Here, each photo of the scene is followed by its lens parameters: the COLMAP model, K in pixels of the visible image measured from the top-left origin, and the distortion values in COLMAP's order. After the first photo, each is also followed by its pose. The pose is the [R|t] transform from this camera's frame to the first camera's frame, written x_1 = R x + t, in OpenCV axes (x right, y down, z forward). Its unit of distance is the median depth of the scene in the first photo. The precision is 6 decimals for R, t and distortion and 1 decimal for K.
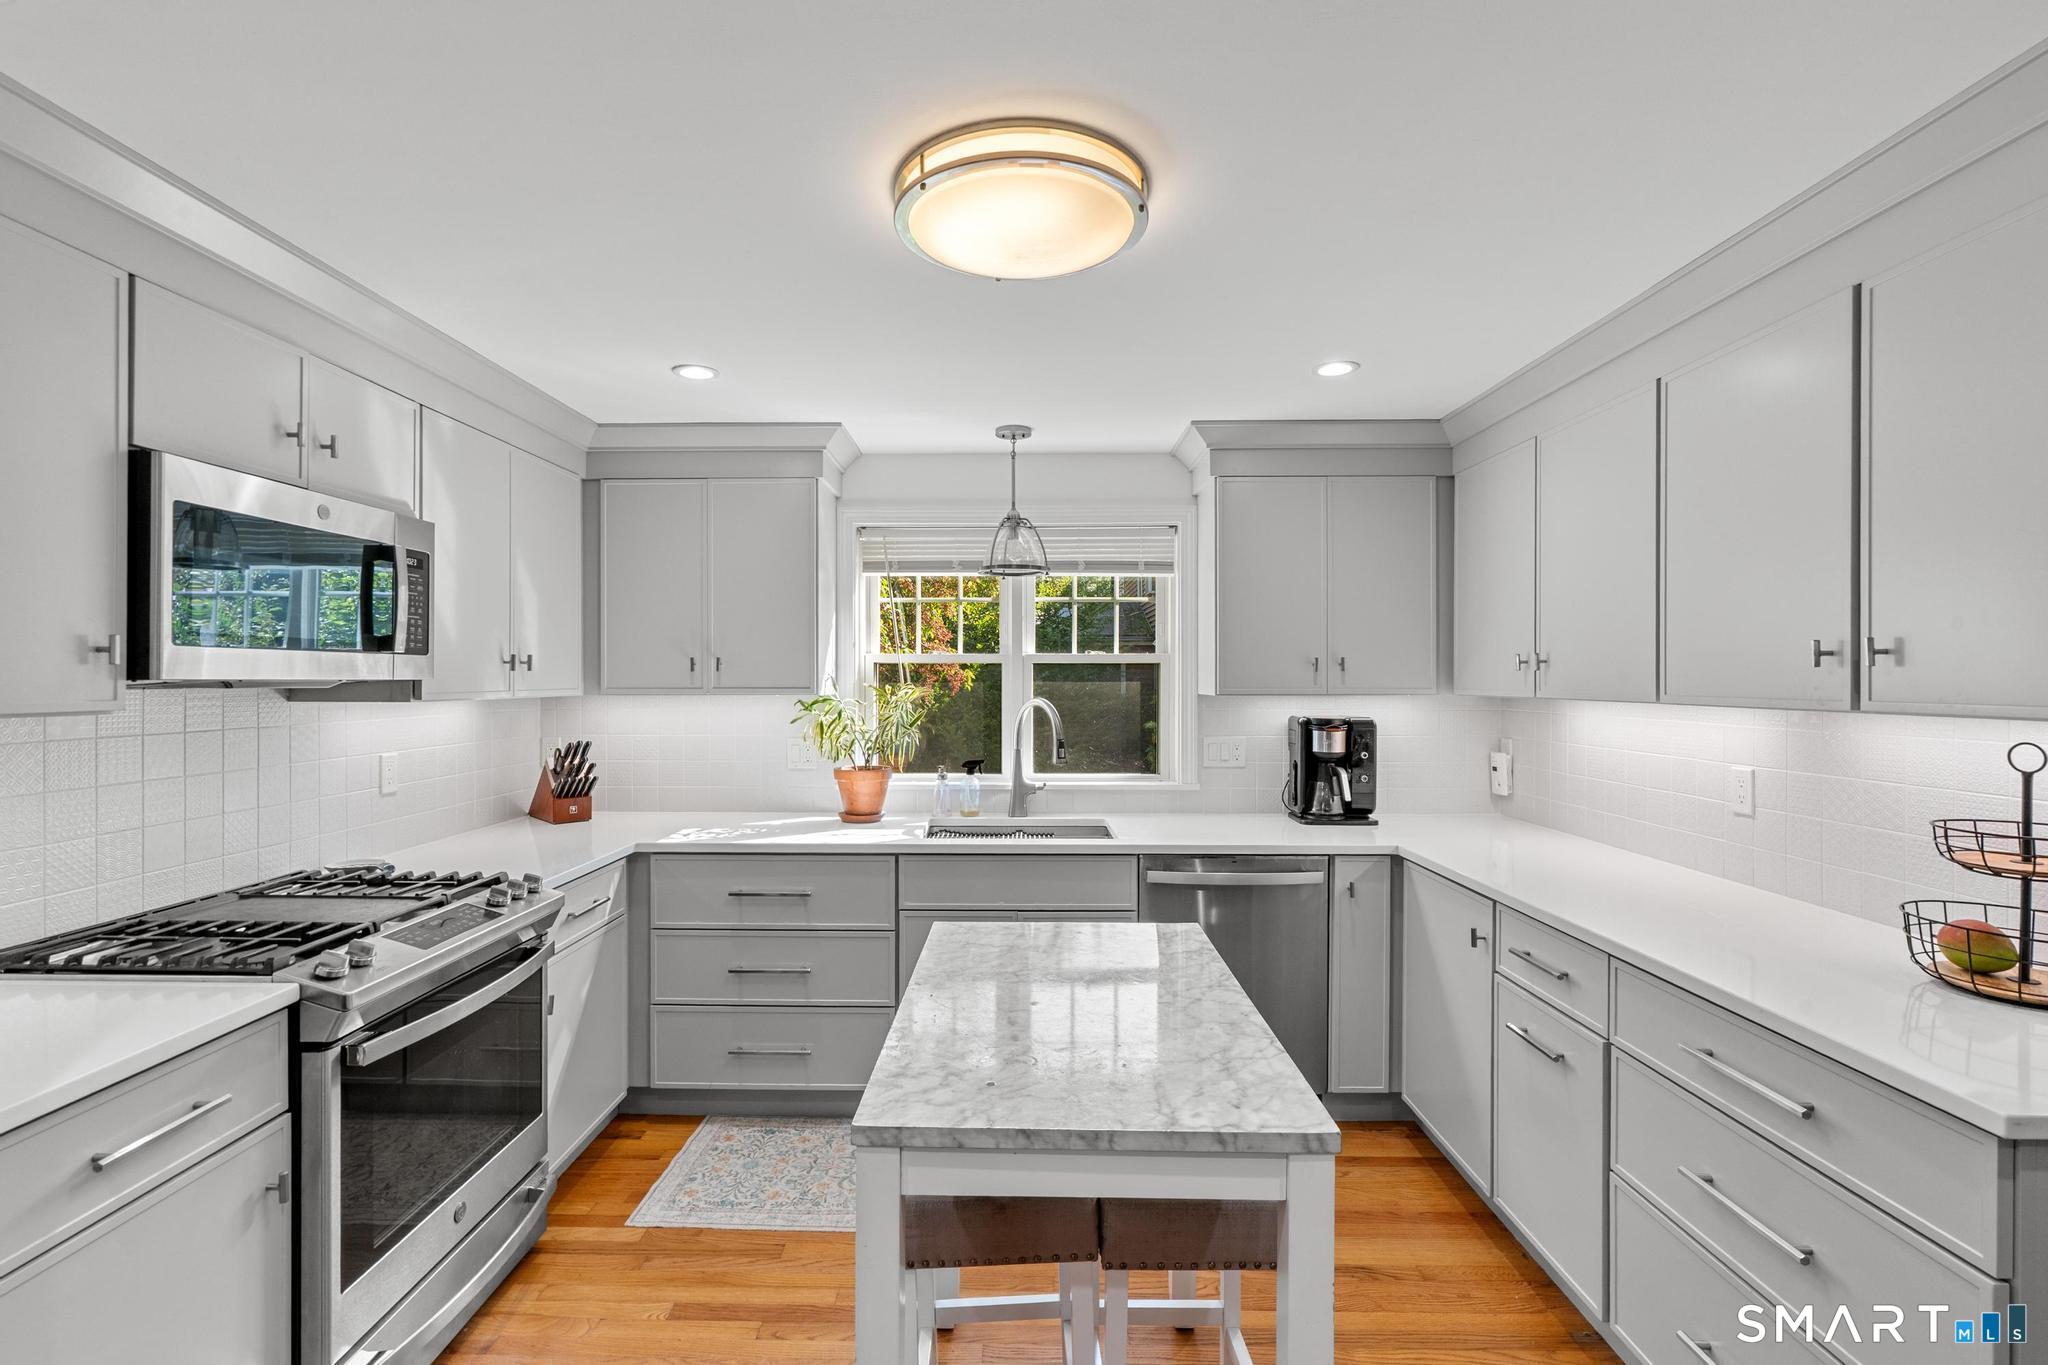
lens RADIAL K [[935.5, 0, 1003.2], [0, 935.5, 679.0], [0, 0, 1]] dist [-0.011811, 0.004065]
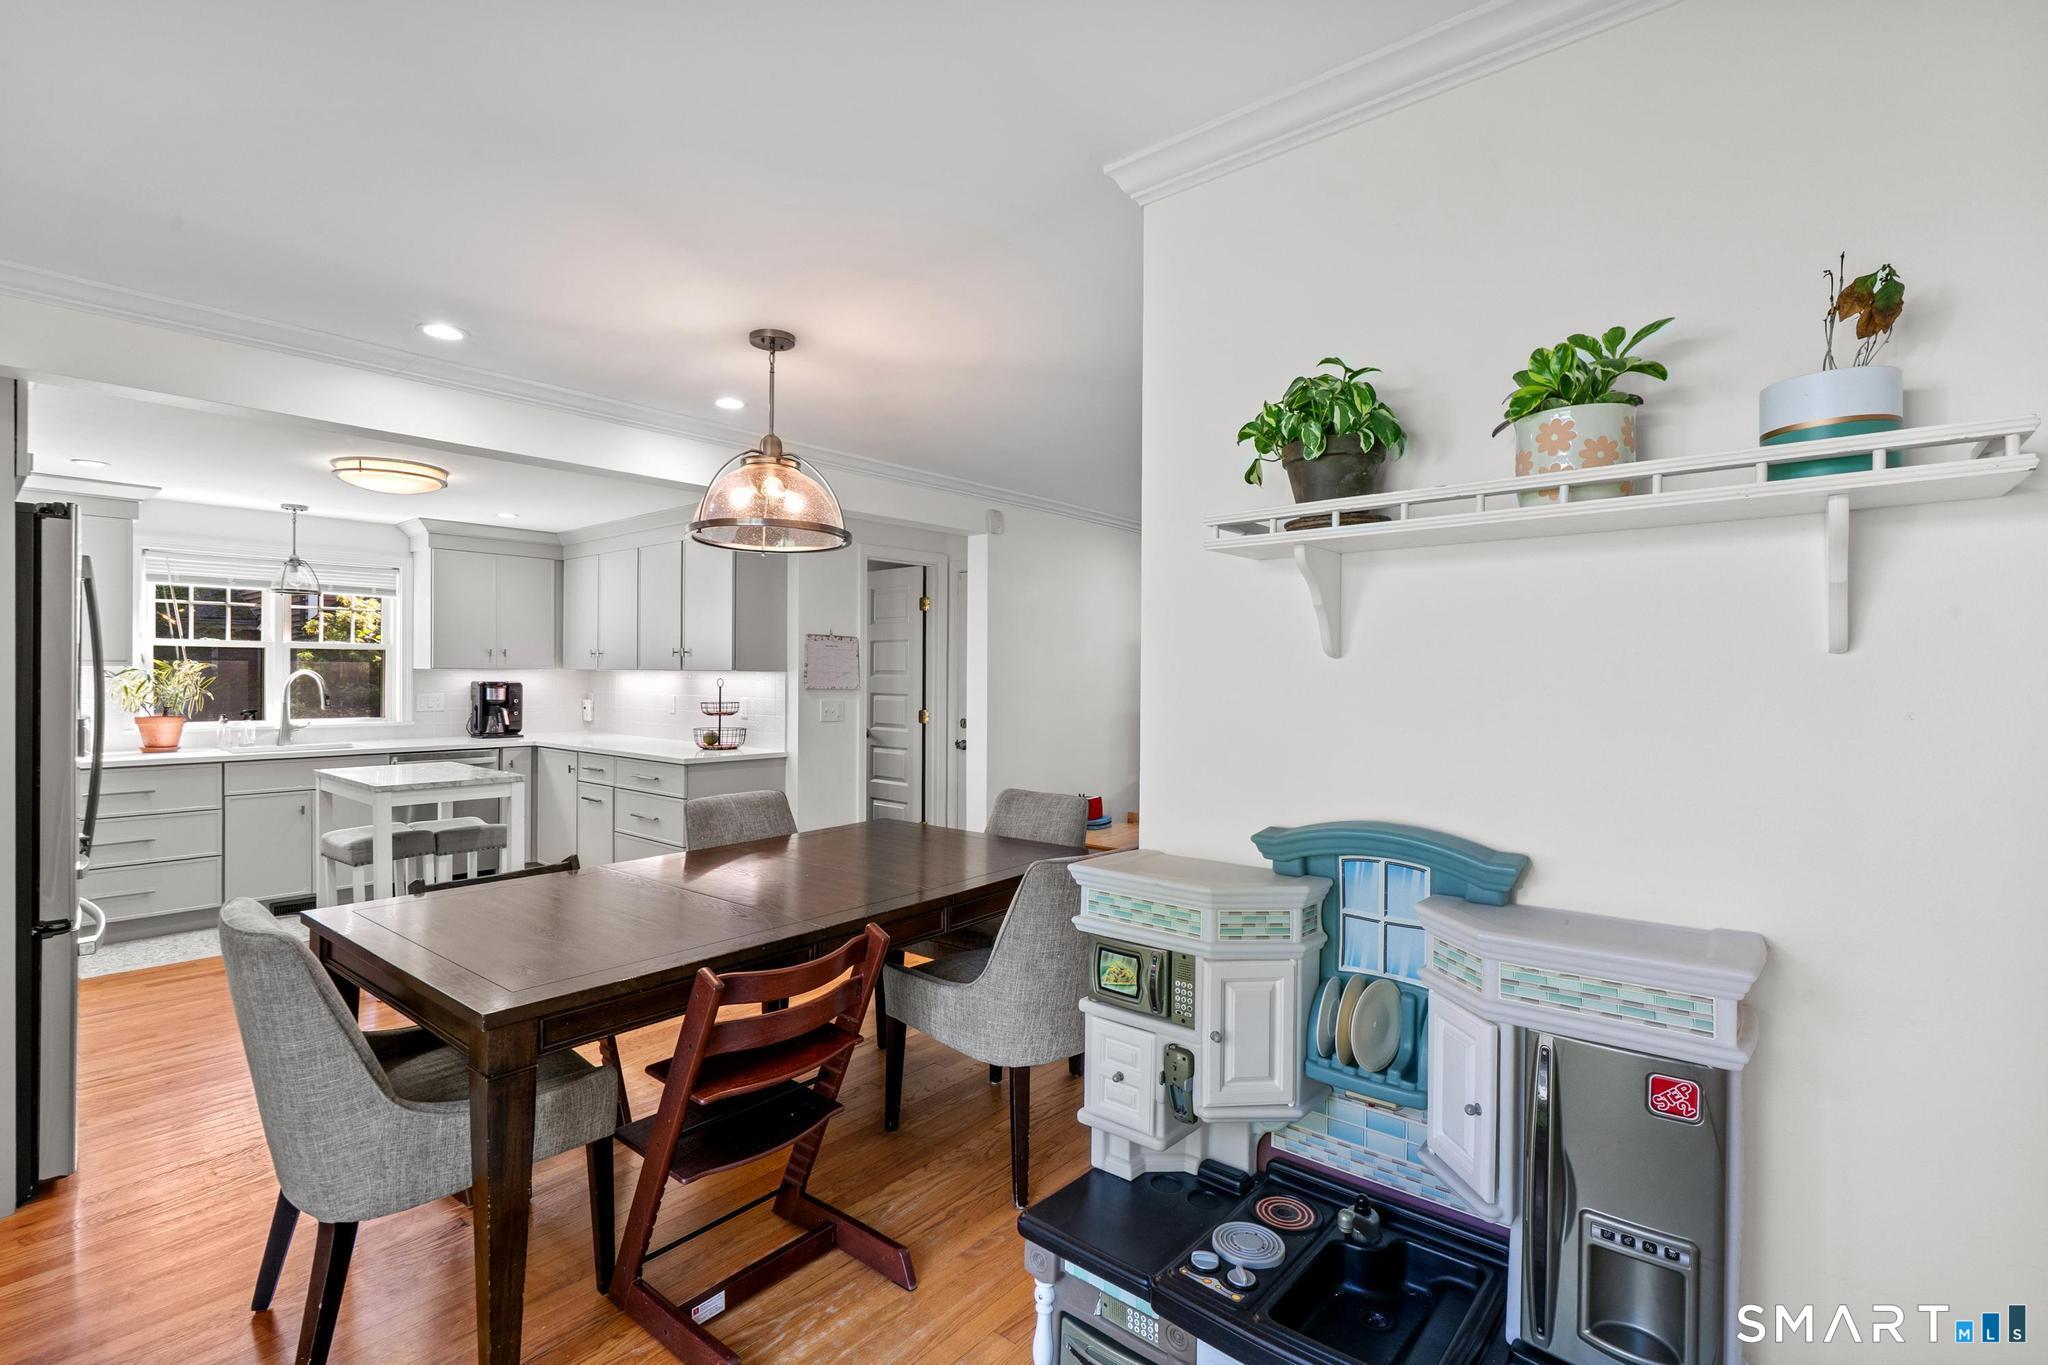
lens RADIAL K [[935.5, 0, 1007.7], [0, 935.5, 680.5], [0, 0, 1]] dist [-0.011811, 0.004065]
pose [[0.634929, -0.002096, 0.772567, -0.468493], [-0.005405, 0.999960, 0.007154, 0.022159], [-0.772551, -0.008718, 0.634892, -1.031794]]
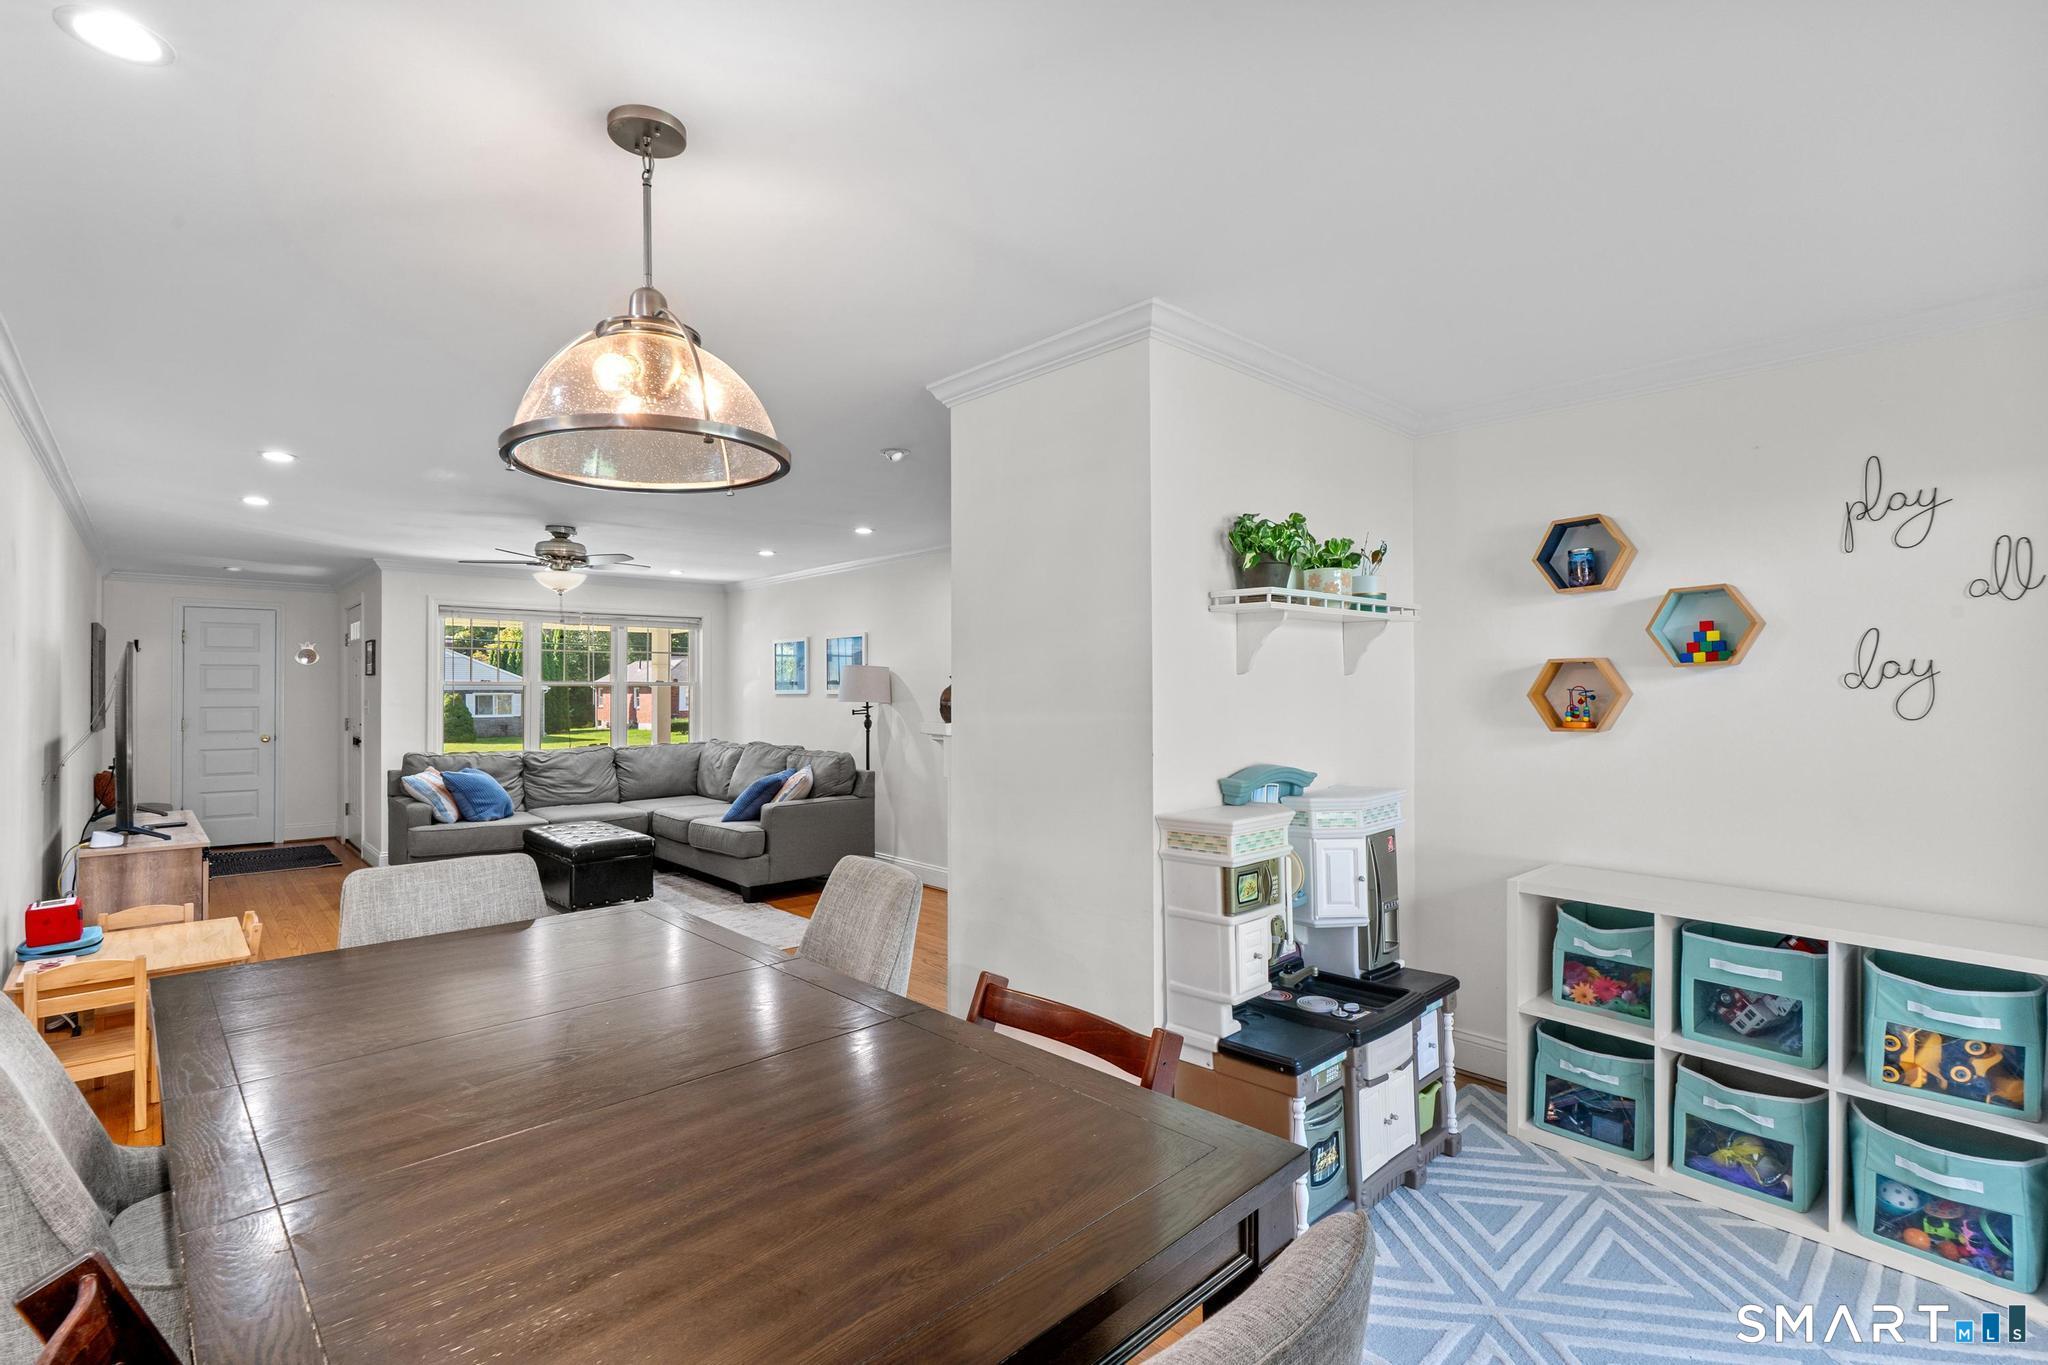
lens RADIAL K [[935.5, 0, 1008.2], [0, 935.5, 680.2], [0, 0, 1]] dist [-0.011811, 0.004065]
pose [[-0.686042, 0.006673, 0.727531, -0.452105], [0.003016, 0.999975, -0.006327, 0.022625], [-0.727555, -0.002147, -0.686046, -0.137103]]
